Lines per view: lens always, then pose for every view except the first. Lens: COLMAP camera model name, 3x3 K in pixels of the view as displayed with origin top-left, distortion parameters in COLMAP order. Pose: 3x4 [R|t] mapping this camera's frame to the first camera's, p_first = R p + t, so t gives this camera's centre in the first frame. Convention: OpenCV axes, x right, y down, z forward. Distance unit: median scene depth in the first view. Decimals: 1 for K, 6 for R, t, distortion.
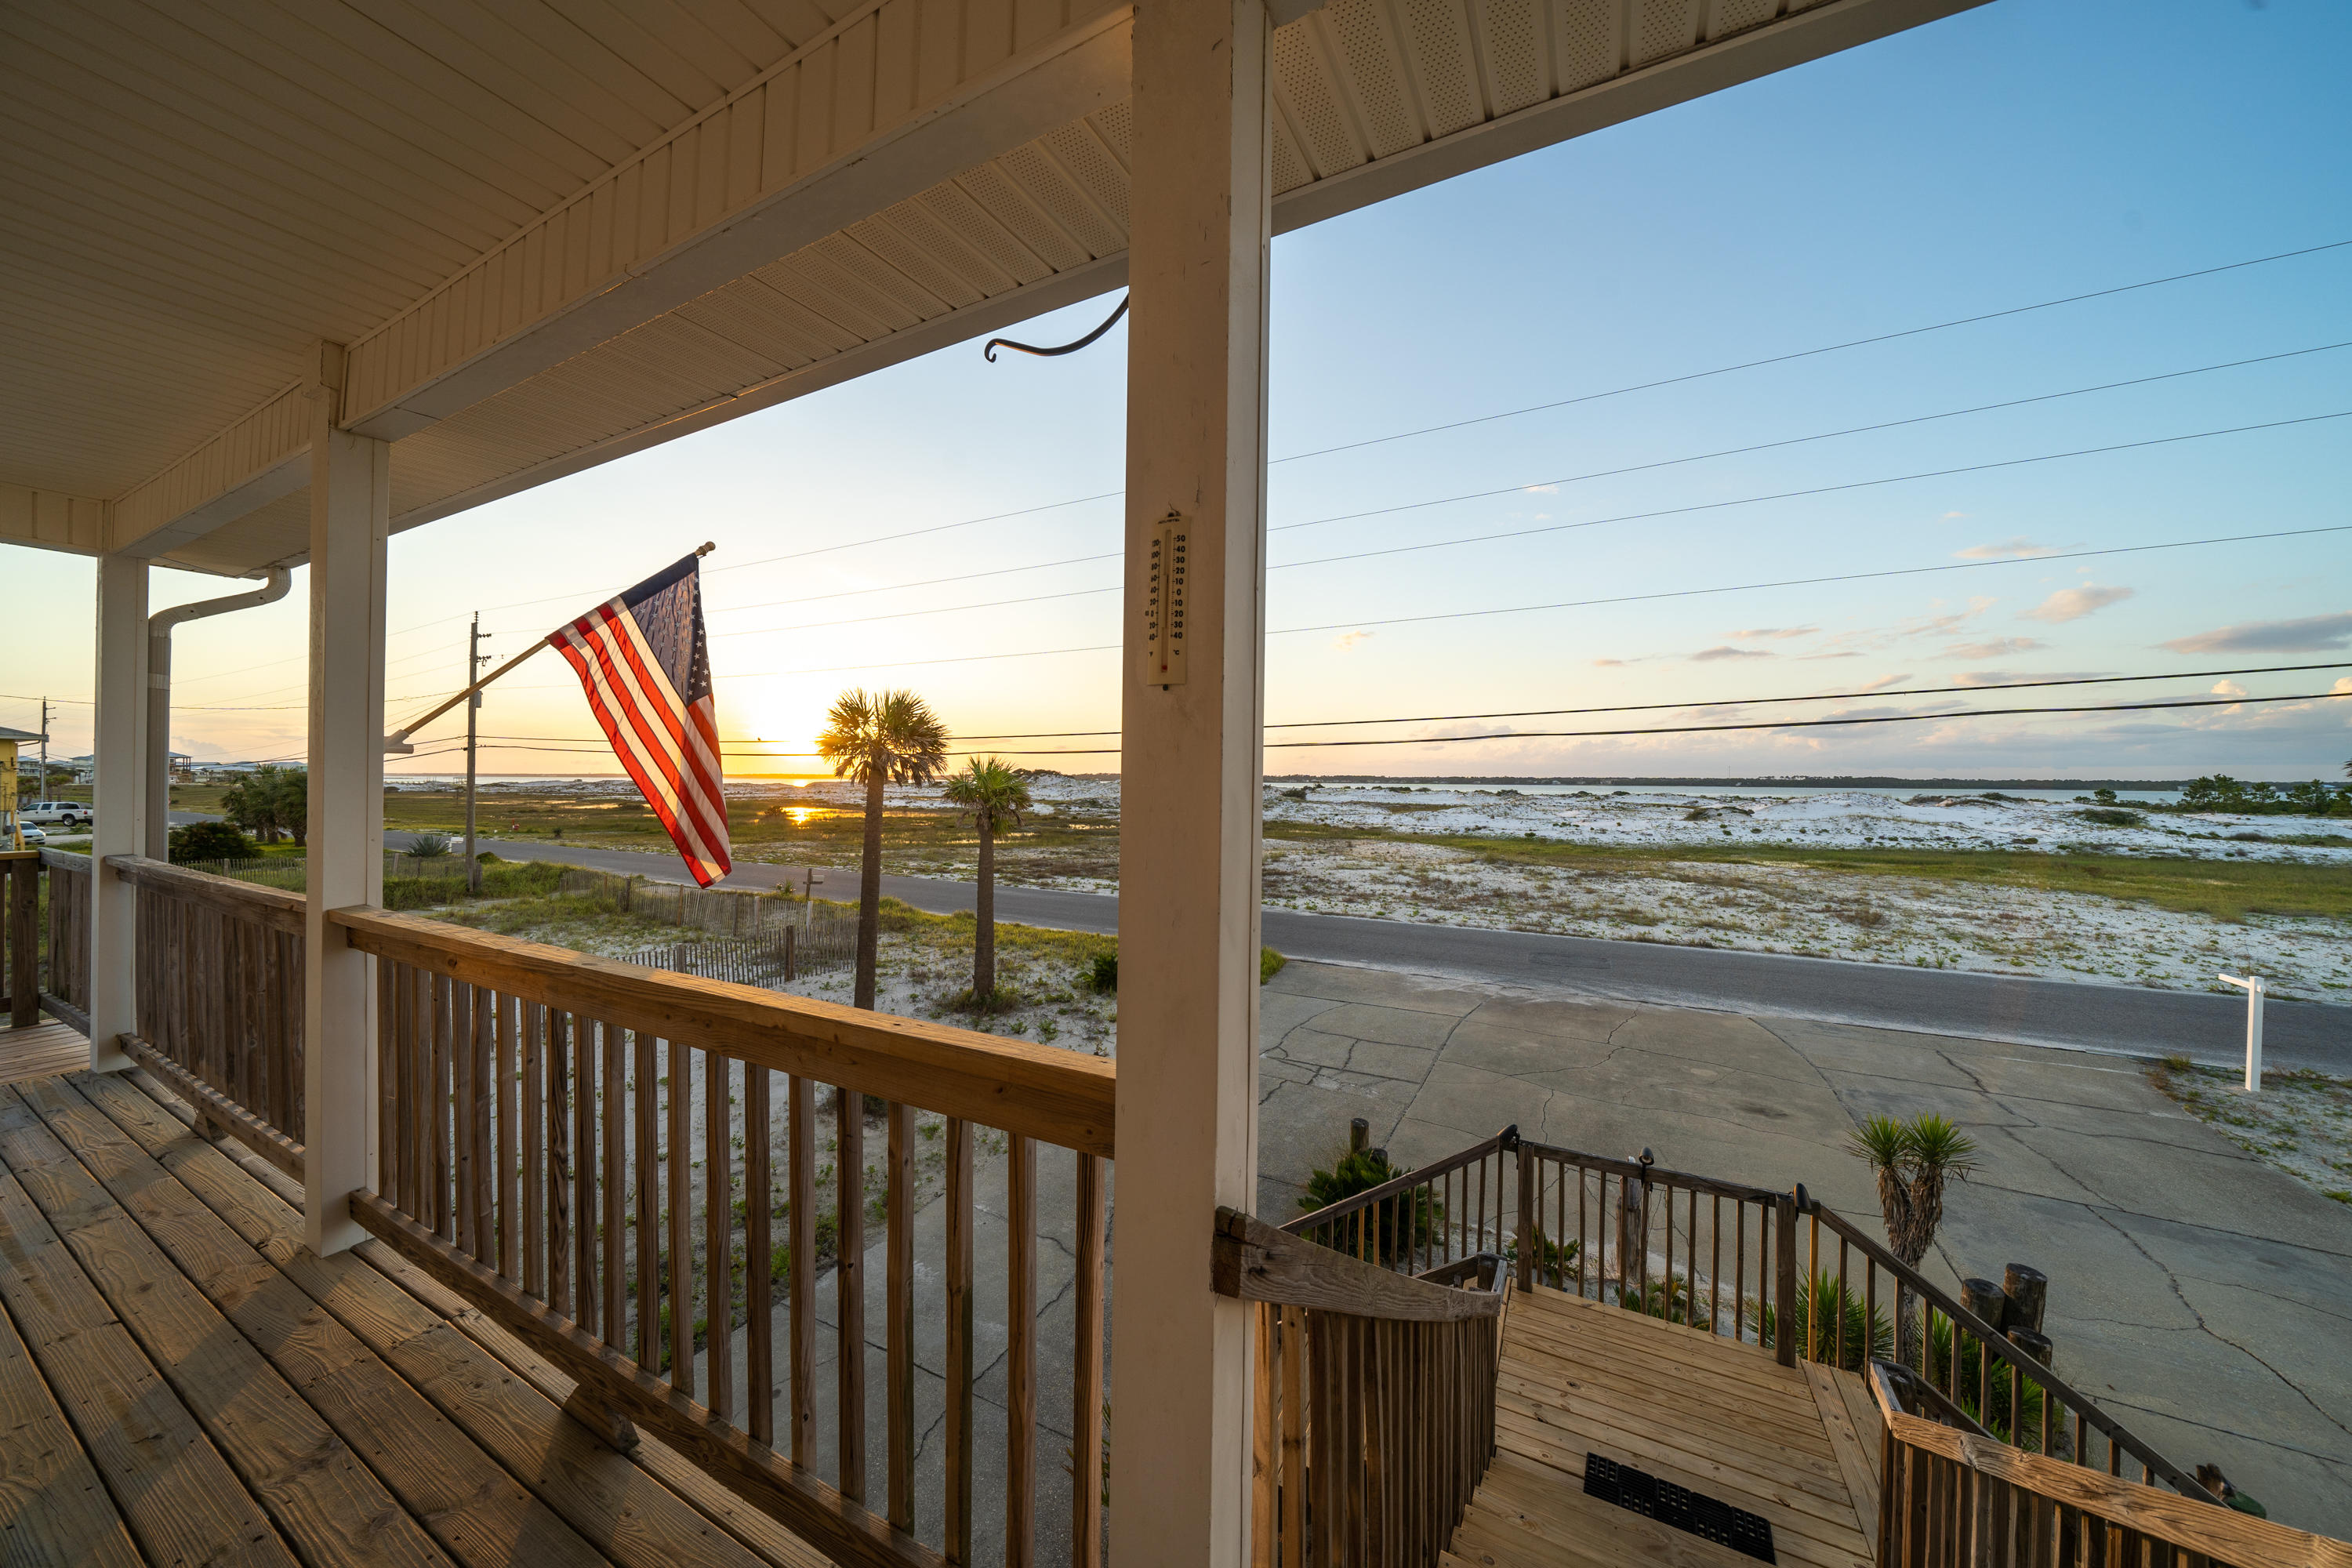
lens RADIAL K [[830.3, 0, 1176.0], [0, 830.3, 784.0], [0, 0, 1]] dist [-0.013137, 0.000166]
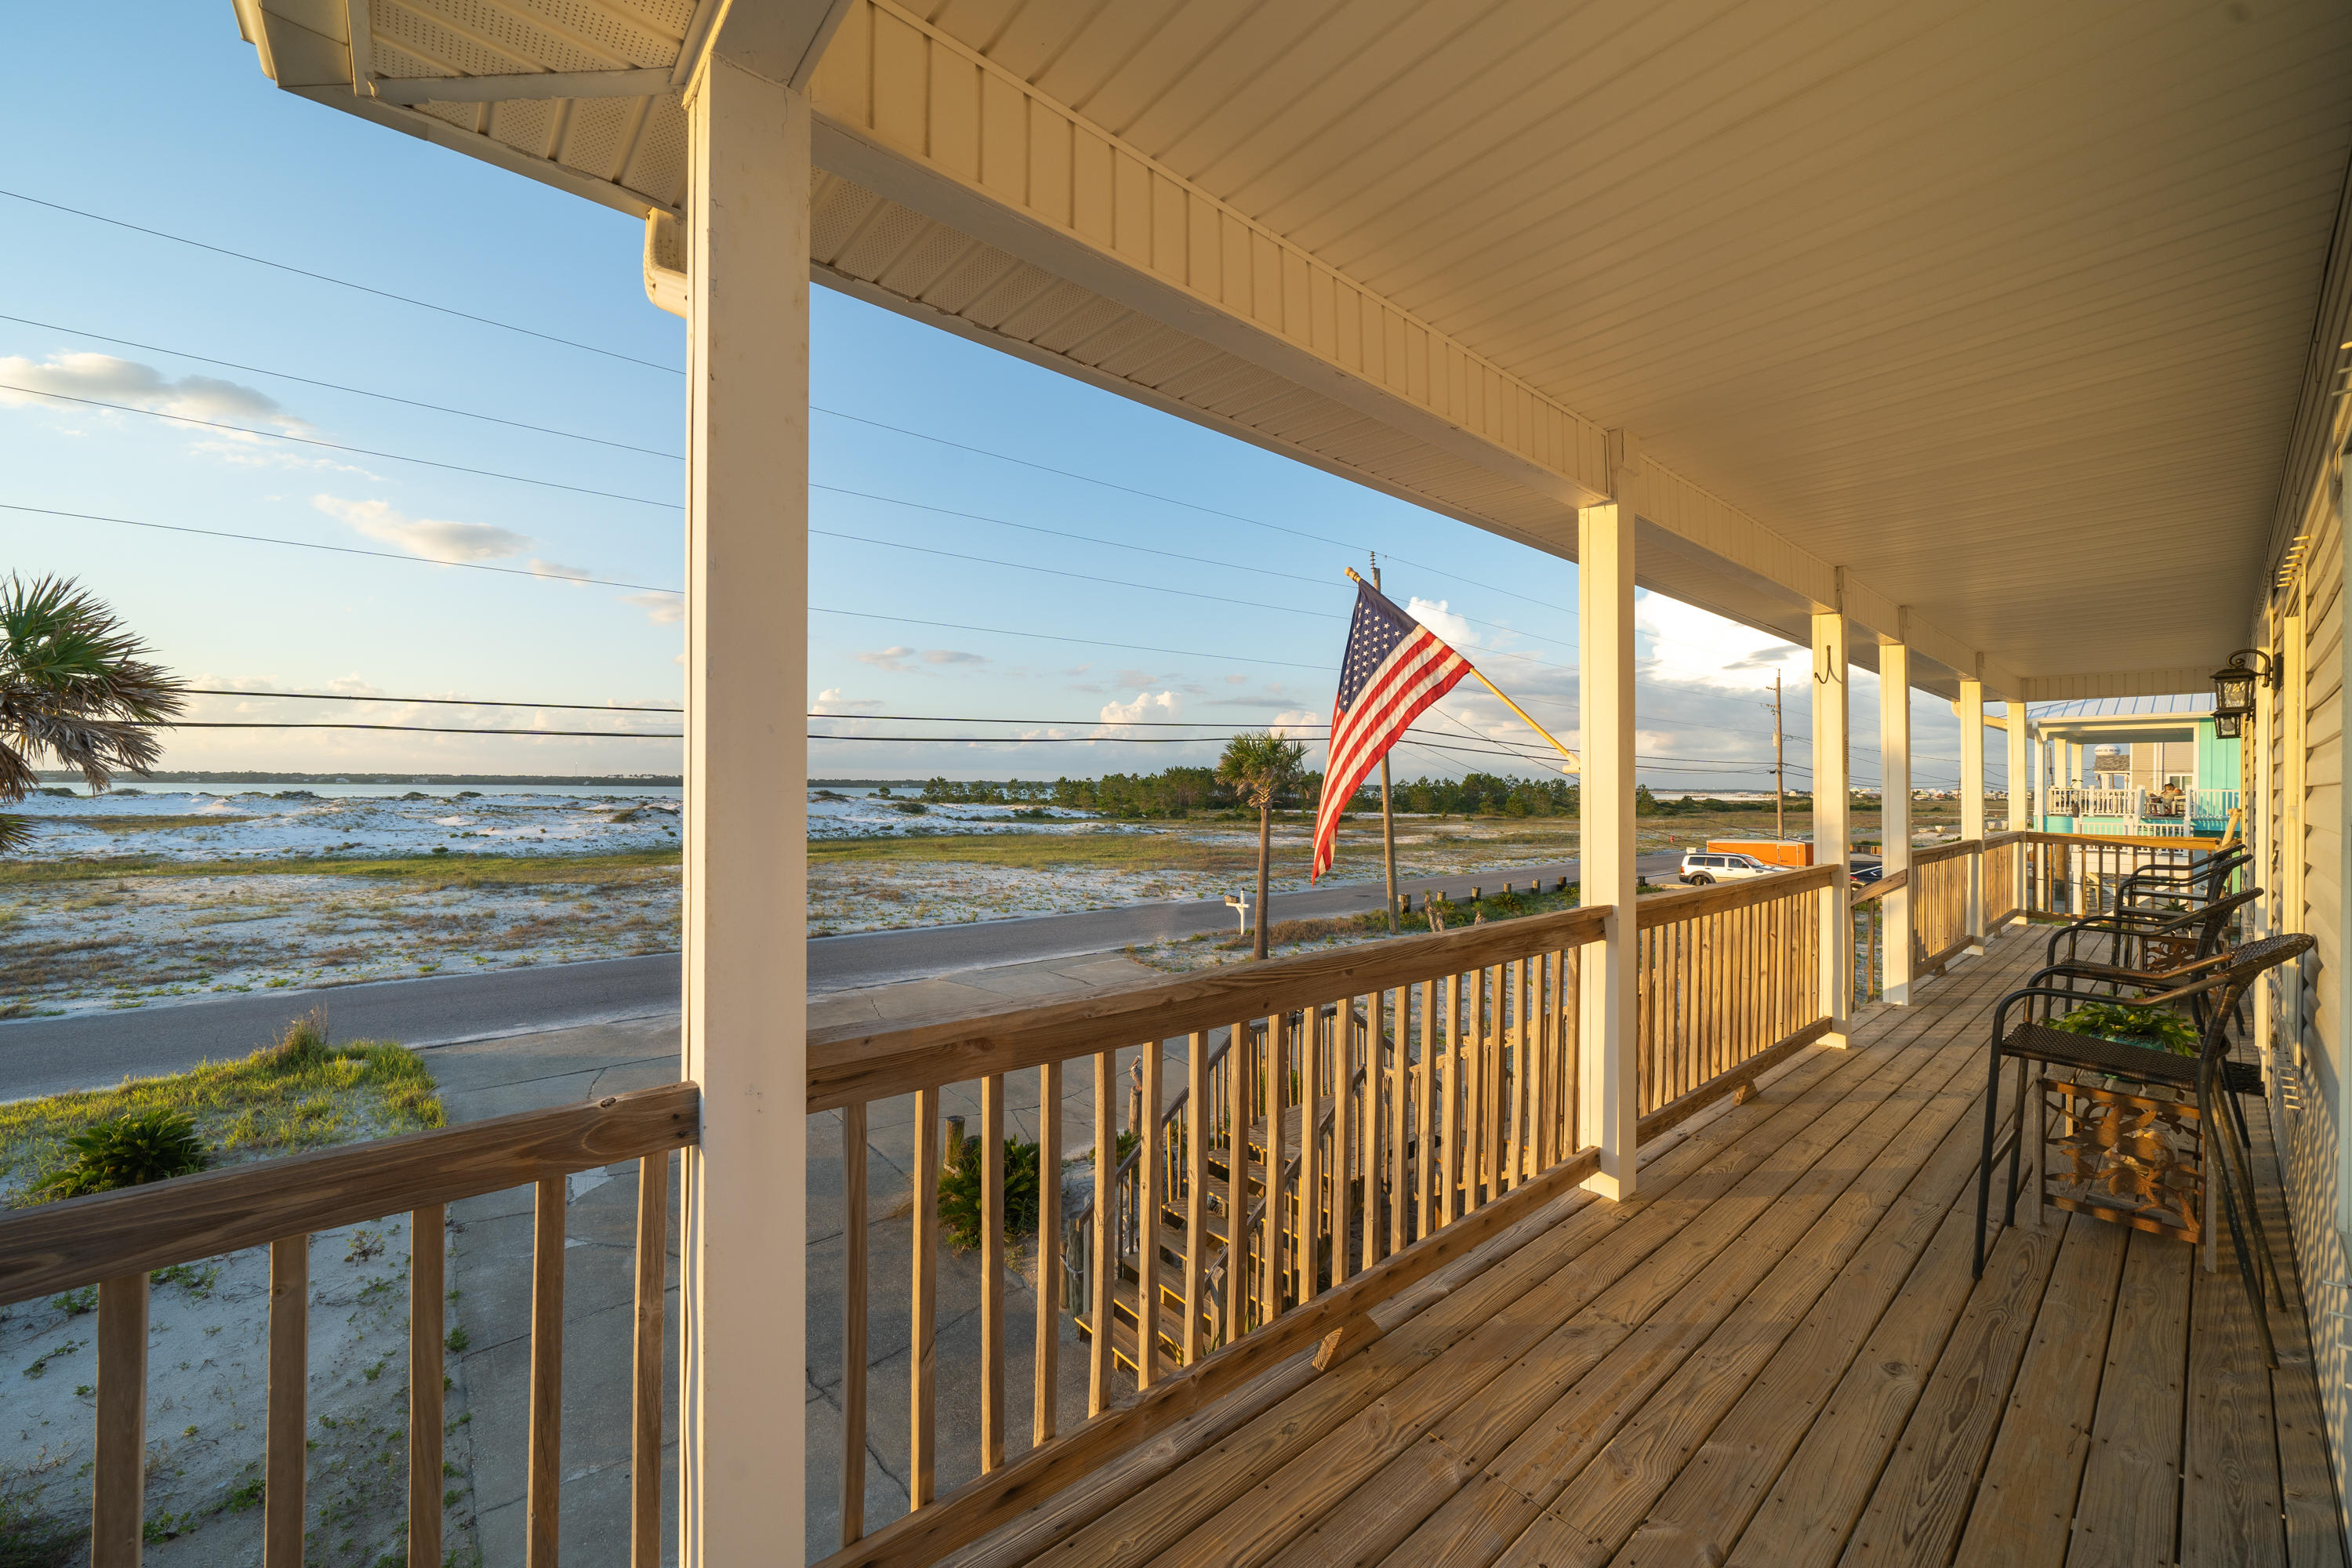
lens RADIAL K [[927.9, 0, 1176.0], [0, 927.9, 784.0], [0, 0, 1]] dist [-0.001859, -0.000109]
pose [[0.327536, -0.001850, 0.944837, -0.132964], [-0.000898, 0.999997, 0.002269, -0.002206], [-0.944838, -0.001591, 0.327534, 0.060960]]
